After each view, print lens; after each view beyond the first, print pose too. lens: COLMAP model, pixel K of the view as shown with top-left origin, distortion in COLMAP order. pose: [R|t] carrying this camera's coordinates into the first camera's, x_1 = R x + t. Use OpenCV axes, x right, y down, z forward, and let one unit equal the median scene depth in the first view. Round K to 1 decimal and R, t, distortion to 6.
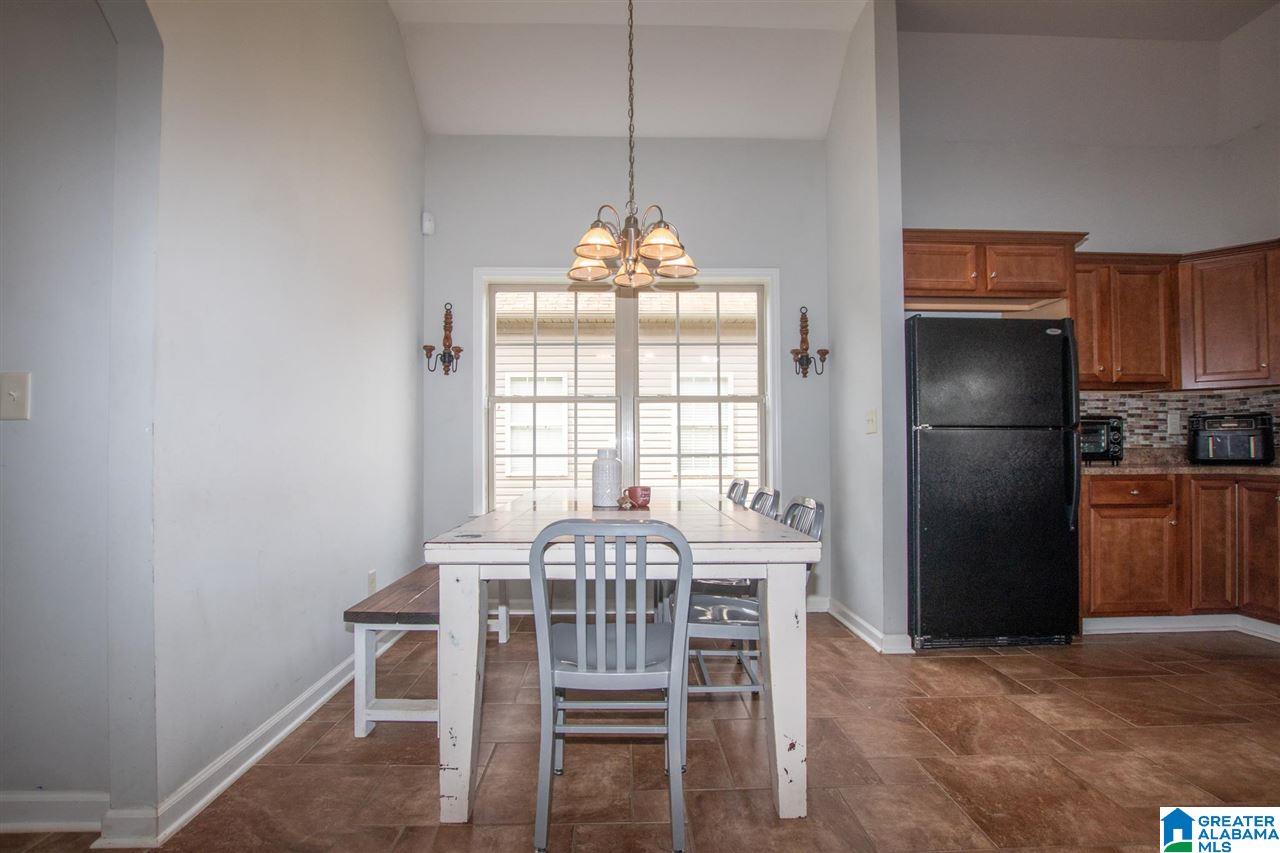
lens RADIAL K [[602.0, 0, 635.0], [0, 602.0, 434.7], [0, 0, 1]] dist [-0.021691, -0.000283]
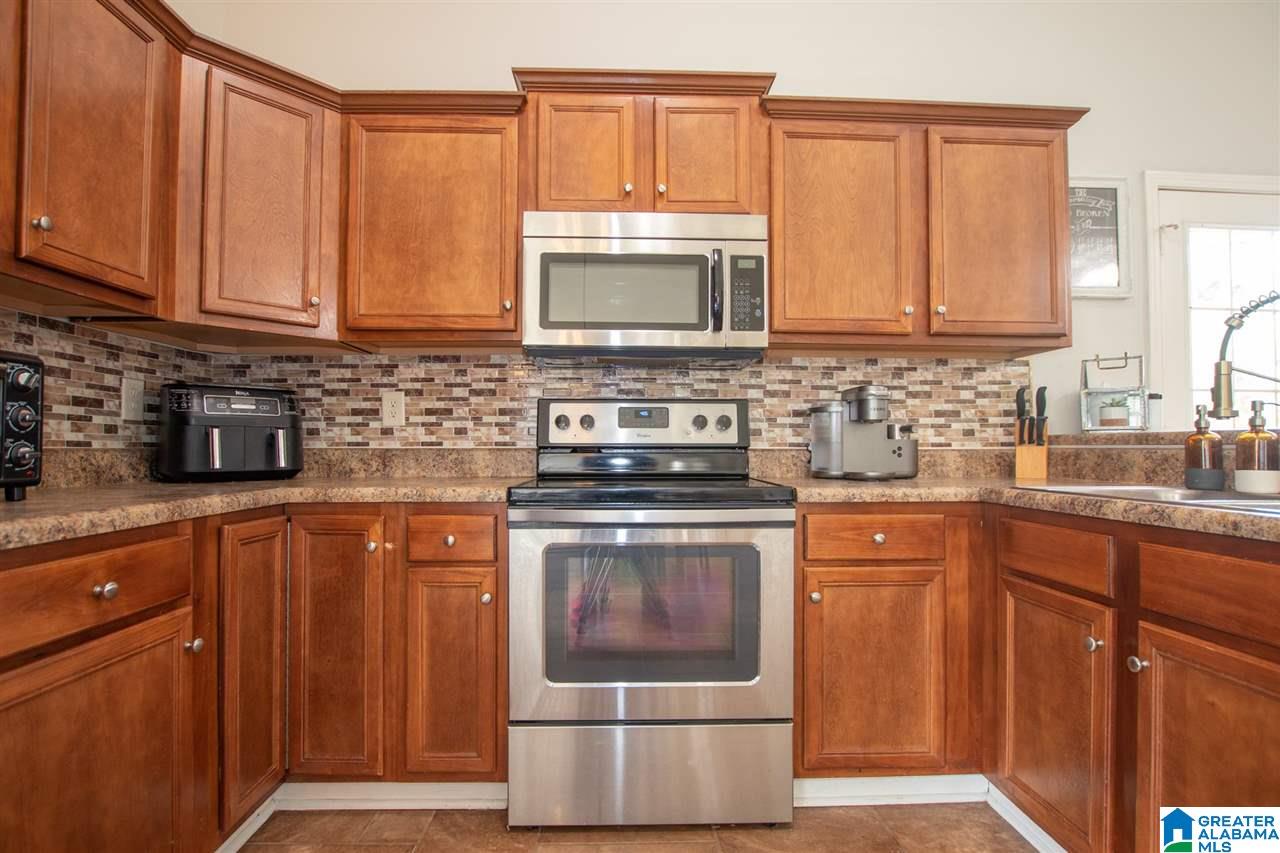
lens RADIAL K [[602.0, 0, 628.5], [0, 602.0, 442.3], [0, 0, 1]] dist [-0.021691, -0.000283]
pose [[0.005221, 0.014821, 0.999877, 0.435943], [-0.023747, 0.999610, -0.014693, 0.013729], [-0.999704, -0.023667, 0.005571, 0.596768]]
